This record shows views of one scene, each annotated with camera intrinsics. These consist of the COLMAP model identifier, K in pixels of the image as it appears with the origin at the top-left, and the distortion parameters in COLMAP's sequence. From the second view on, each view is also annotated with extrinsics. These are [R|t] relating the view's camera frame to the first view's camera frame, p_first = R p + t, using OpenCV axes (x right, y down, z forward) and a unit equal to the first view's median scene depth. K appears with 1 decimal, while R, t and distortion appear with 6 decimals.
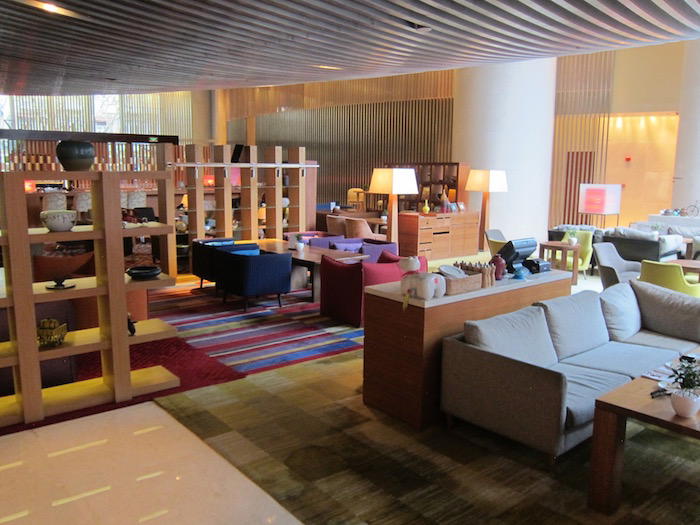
lens RADIAL K [[592.2, 0, 350.4], [0, 592.2, 277.3], [0, 0, 1]] dist [-0.081343, 0.000208]
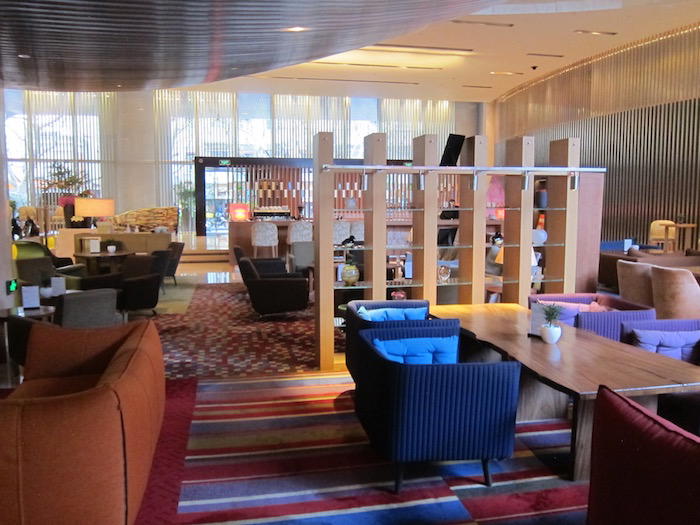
lens RADIAL K [[592.2, 0, 350.4], [0, 592.2, 277.3], [0, 0, 1]] dist [-0.081343, 0.000208]
pose [[0.892470, 0.041325, -0.449210, -0.019659], [-0.068225, 0.996706, -0.043855, -0.053789], [0.445917, 0.069786, 0.892349, 0.438296]]
